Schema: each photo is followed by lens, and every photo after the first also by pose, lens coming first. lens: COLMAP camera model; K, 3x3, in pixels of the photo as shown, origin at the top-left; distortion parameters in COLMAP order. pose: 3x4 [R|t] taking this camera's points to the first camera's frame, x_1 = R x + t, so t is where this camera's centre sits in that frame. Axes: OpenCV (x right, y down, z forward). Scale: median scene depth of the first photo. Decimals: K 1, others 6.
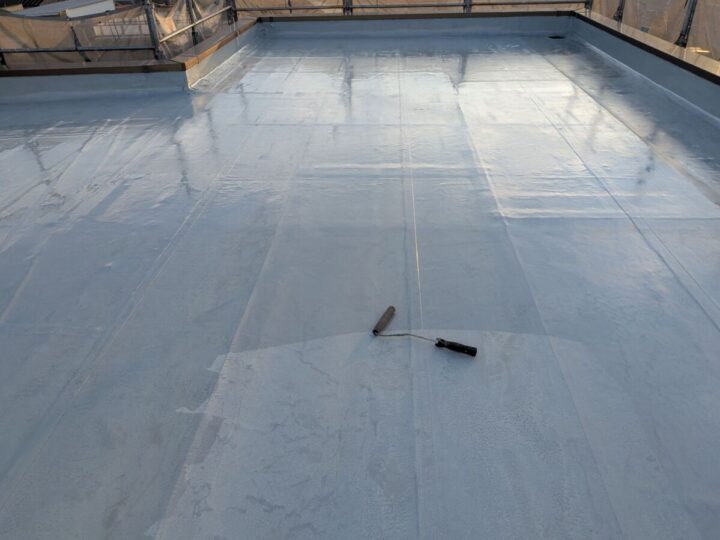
lens RADIAL K [[510.4, 0, 360.0], [0, 510.4, 270.0], [0, 0, 1]] dist [-0.004437, 0.003713]
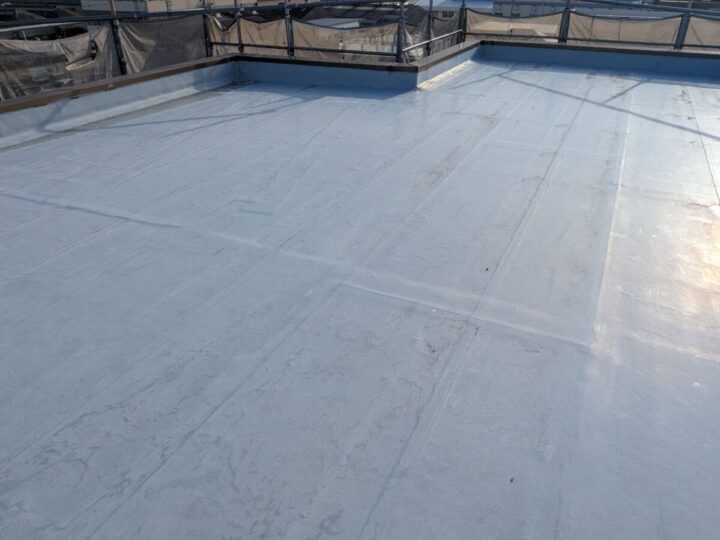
lens RADIAL K [[510.4, 0, 360.0], [0, 510.4, 270.0], [0, 0, 1]] dist [-0.004437, 0.003713]
pose [[0.918389, 0.227166, -0.323971, 0.053767], [-0.240587, 0.970626, -0.001419, 0.111403], [0.314133, 0.079247, 0.946066, -0.203706]]
